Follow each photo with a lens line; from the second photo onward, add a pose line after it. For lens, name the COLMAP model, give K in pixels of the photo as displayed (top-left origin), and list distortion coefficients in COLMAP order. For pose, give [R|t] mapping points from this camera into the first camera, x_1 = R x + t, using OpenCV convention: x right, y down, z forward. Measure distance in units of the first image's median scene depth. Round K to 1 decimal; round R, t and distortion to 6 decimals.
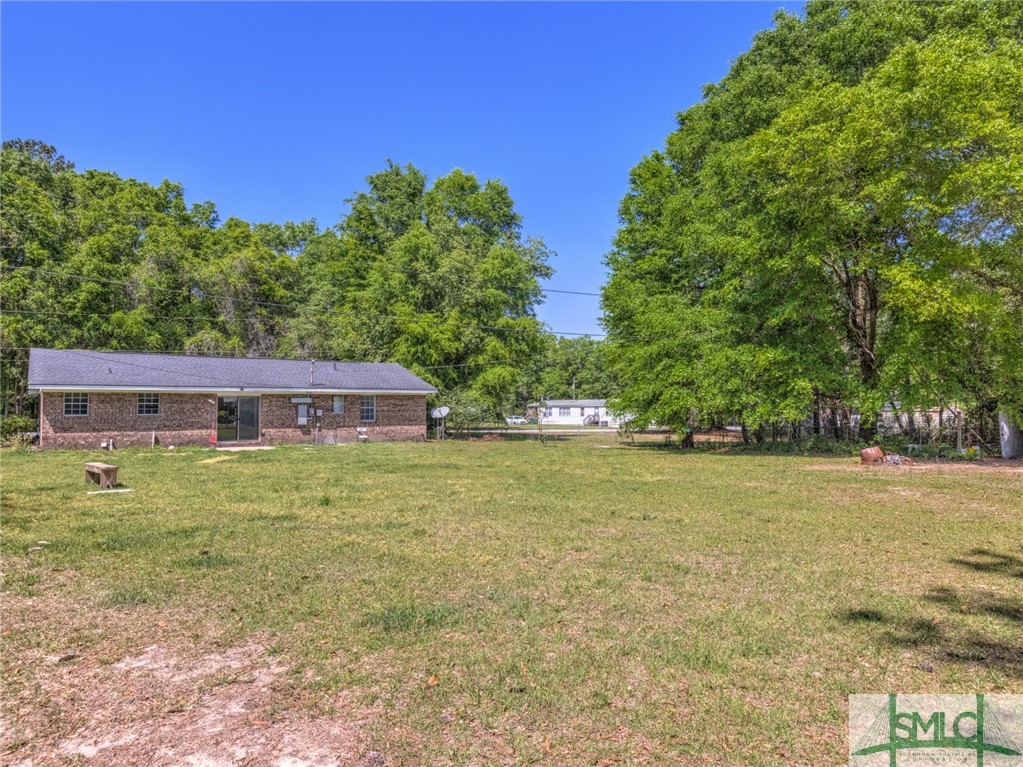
lens RADIAL K [[610.9, 0, 512.3], [0, 610.9, 385.9], [0, 0, 1]] dist [0.001210, 0.000207]
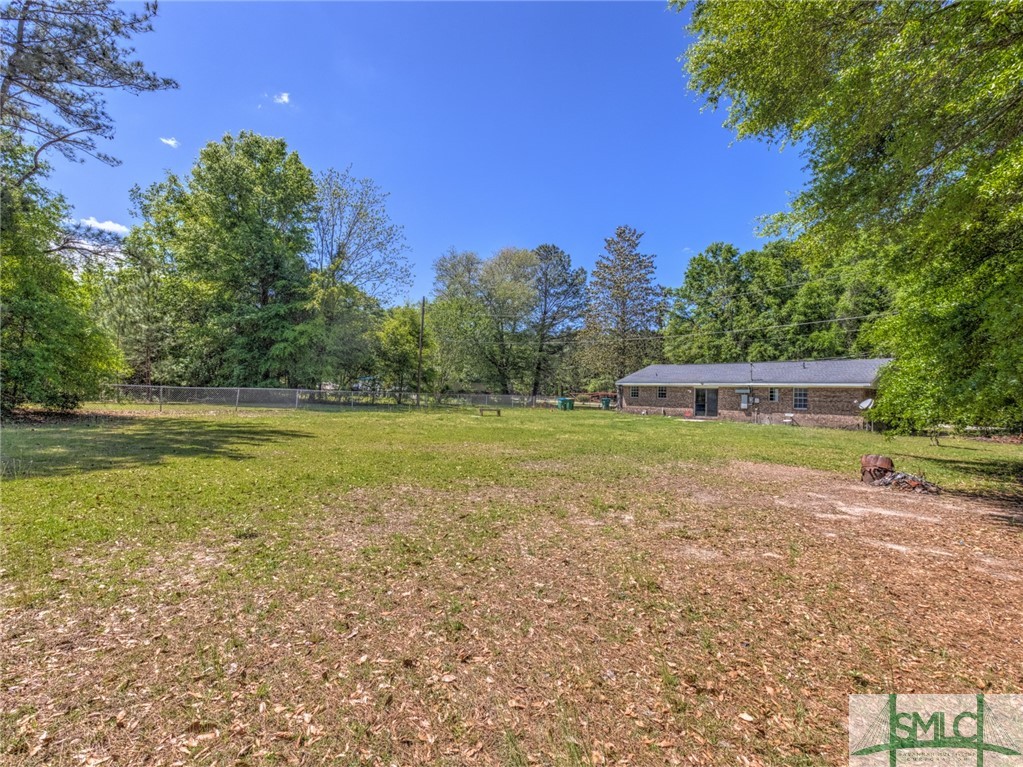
lens RADIAL K [[456.0, 0, 512.7], [0, 456.0, 385.5], [0, 0, 1]] dist [-0.000405, -0.000006]
pose [[0.143037, -0.009916, -0.989668, 0.620173], [0.005823, 0.999941, -0.009177, 0.017173], [0.989700, -0.004450, 0.143087, 0.327021]]
